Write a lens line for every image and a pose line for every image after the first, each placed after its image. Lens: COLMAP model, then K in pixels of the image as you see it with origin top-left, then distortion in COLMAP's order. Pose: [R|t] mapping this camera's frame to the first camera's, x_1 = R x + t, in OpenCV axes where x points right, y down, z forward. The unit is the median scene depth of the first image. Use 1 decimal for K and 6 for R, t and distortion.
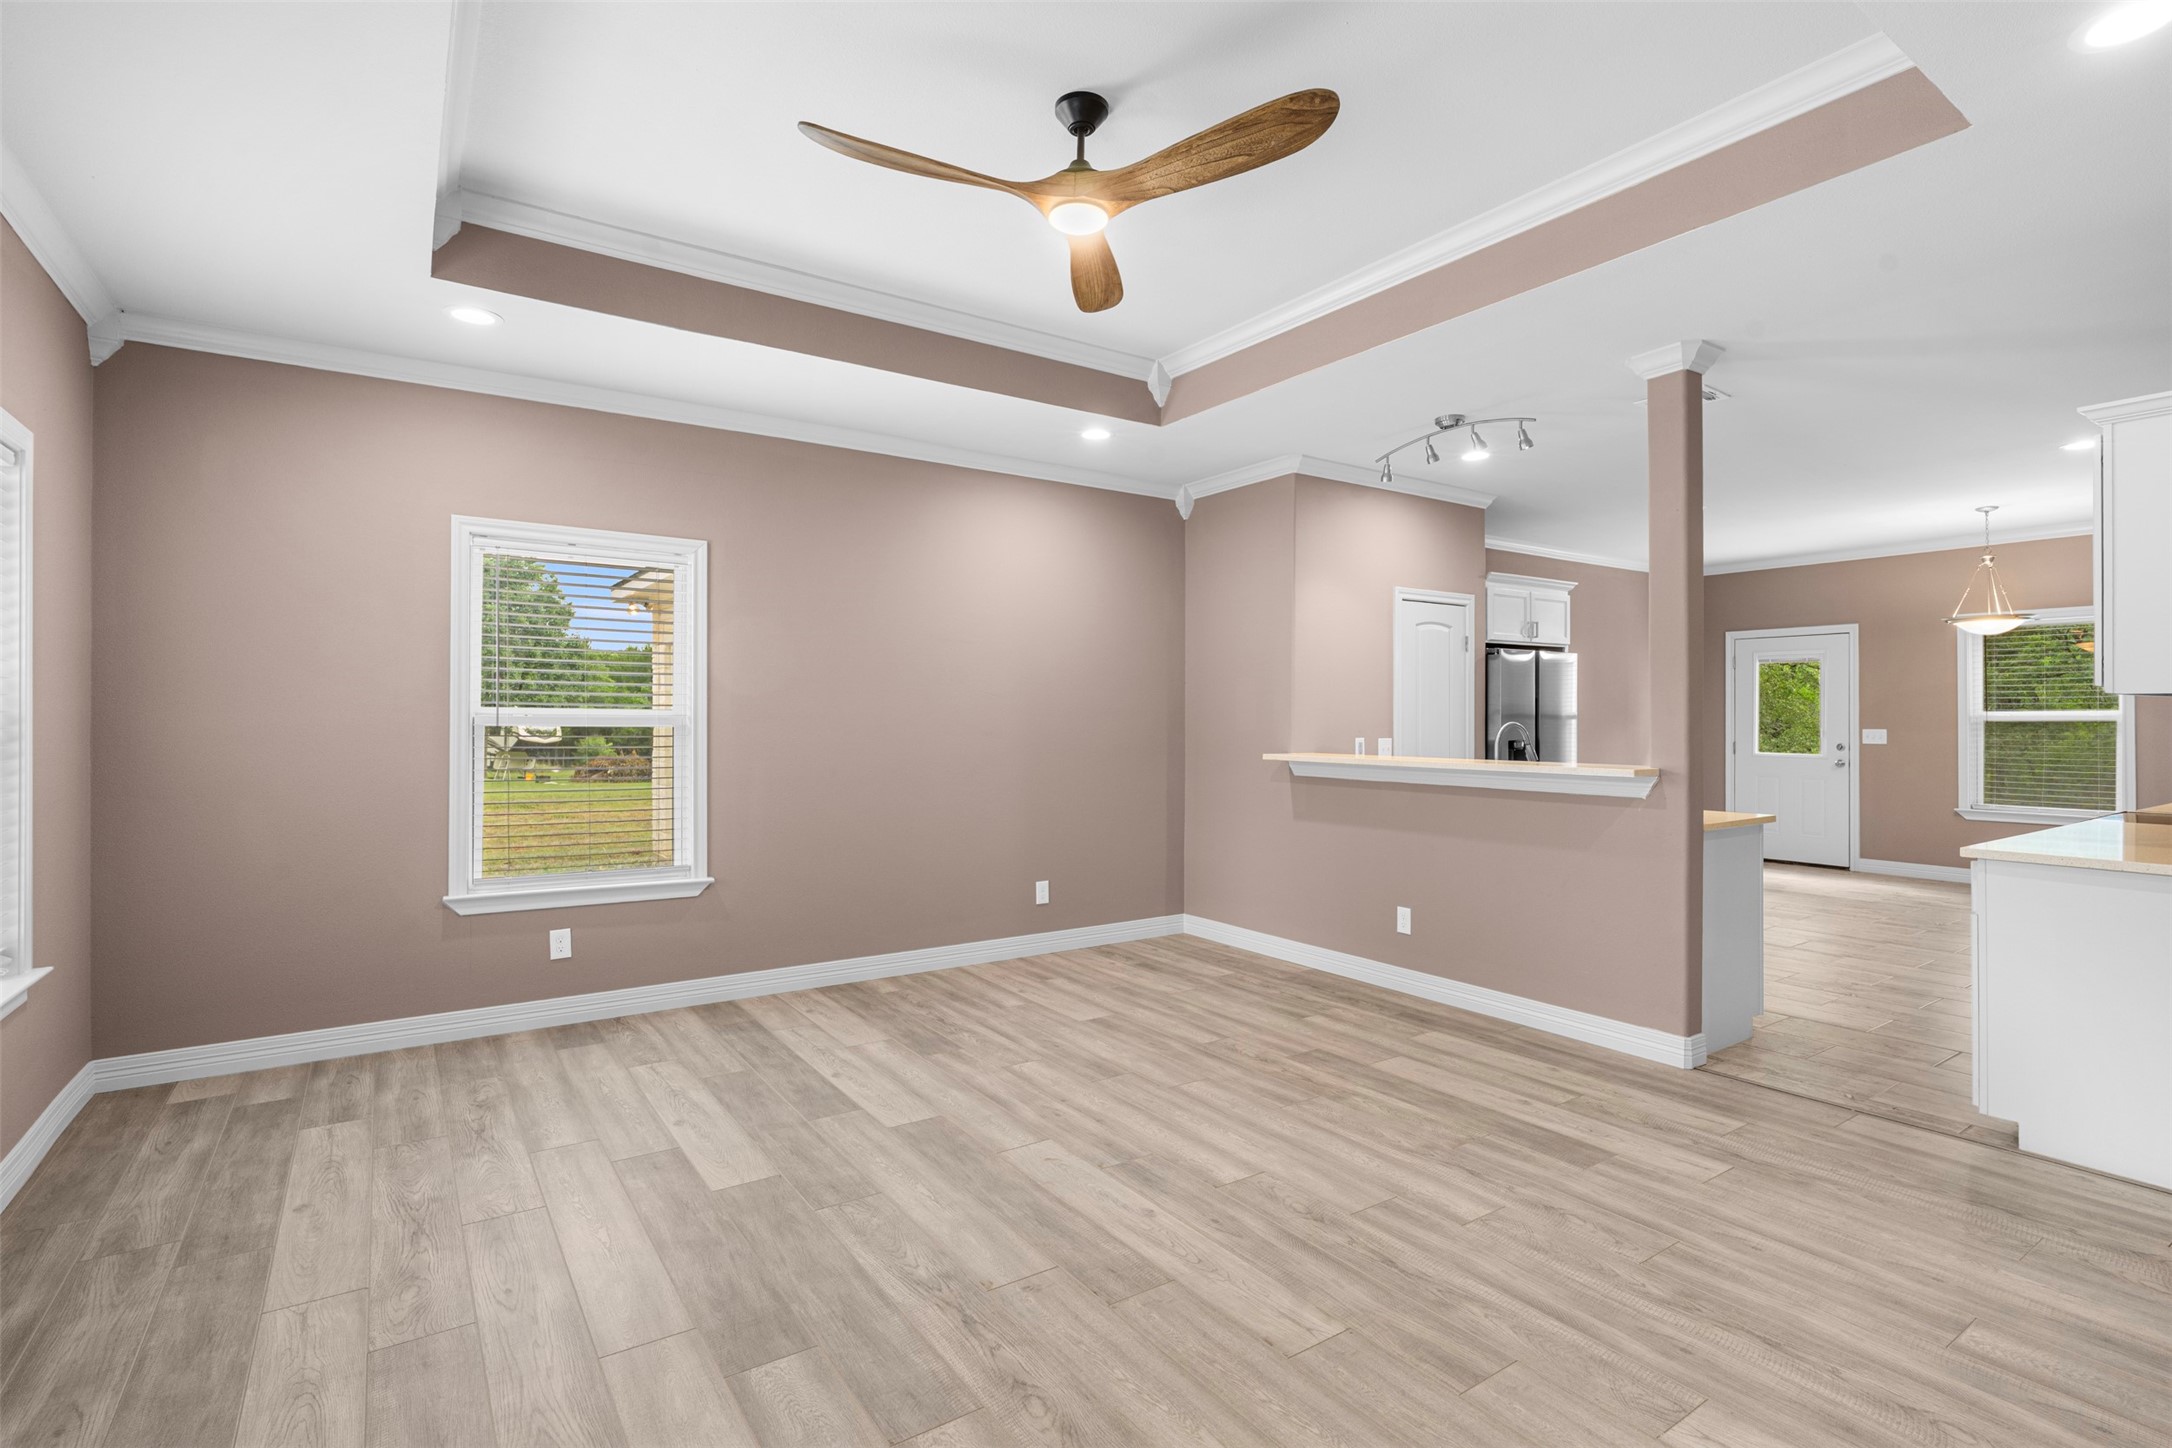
lens RADIAL K [[1023.9, 0, 1068.1], [0, 1023.9, 720.6], [0, 0, 1]] dist [-0.005724, 0.000828]
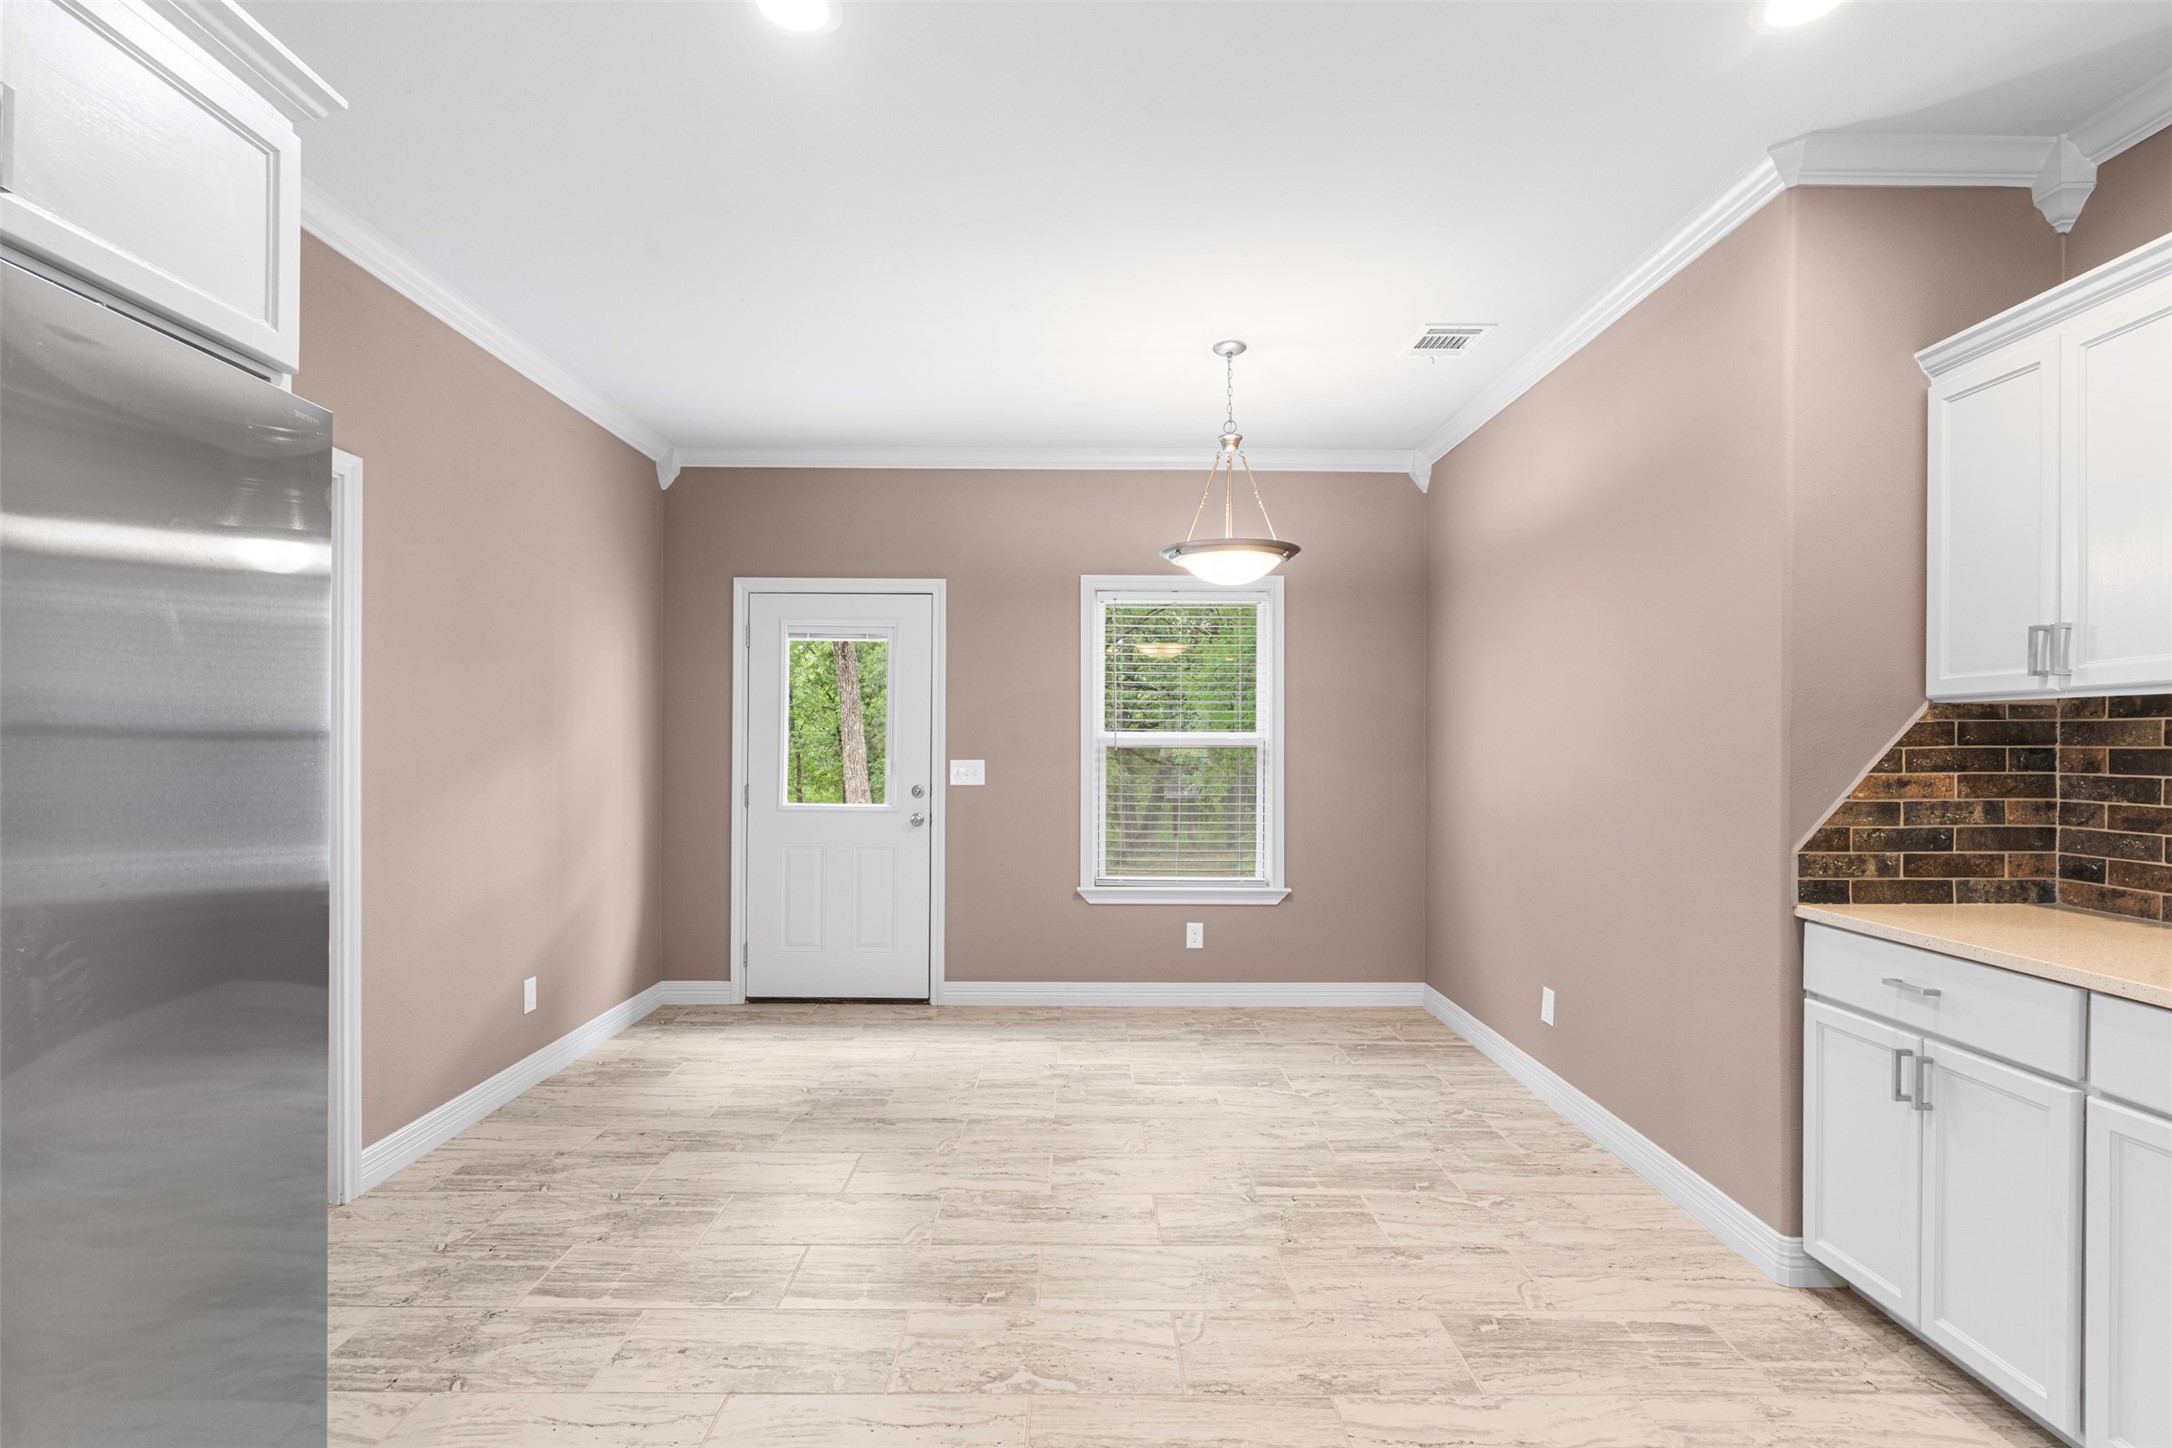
lens RADIAL K [[1023.9, 0, 1086.5], [0, 1023.9, 737.8], [0, 0, 1]] dist [-0.005724, 0.000828]
pose [[0.544327, 0.009151, 0.838823, 0.793318], [-0.001317, 0.999949, -0.010054, 0.003004], [-0.838872, 0.004368, 0.544311, 1.483149]]
